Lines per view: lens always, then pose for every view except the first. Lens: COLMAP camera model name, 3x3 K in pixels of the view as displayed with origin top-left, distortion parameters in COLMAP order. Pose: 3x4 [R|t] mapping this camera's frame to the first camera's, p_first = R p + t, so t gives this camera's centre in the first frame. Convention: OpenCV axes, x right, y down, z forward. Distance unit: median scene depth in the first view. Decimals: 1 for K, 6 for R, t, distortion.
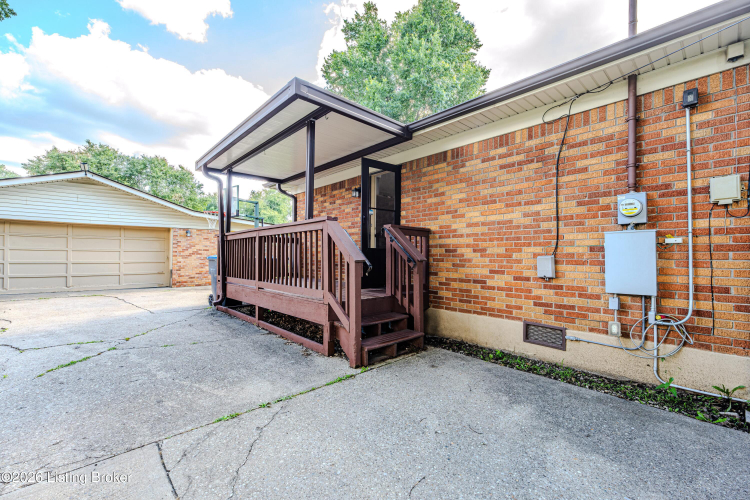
lens RADIAL K [[313.2, 0, 374.3], [0, 313.2, 251.5], [0, 0, 1]] dist [-0.003325, -0.000275]
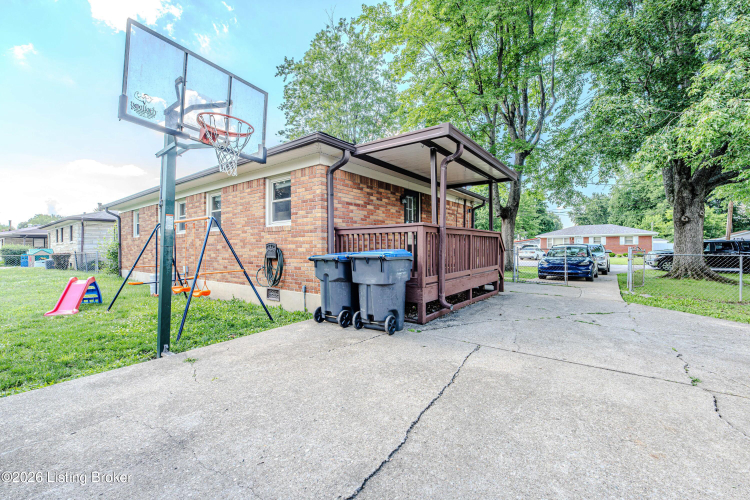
lens RADIAL K [[313.2, 0, 376.2], [0, 313.2, 248.7], [0, 0, 1]] dist [-0.003325, -0.000275]
pose [[-0.173493, 0.000075, 0.984835, -1.647718], [-0.008291, 0.999964, -0.001537, 0.018682], [-0.984800, -0.008432, -0.173487, 1.678124]]
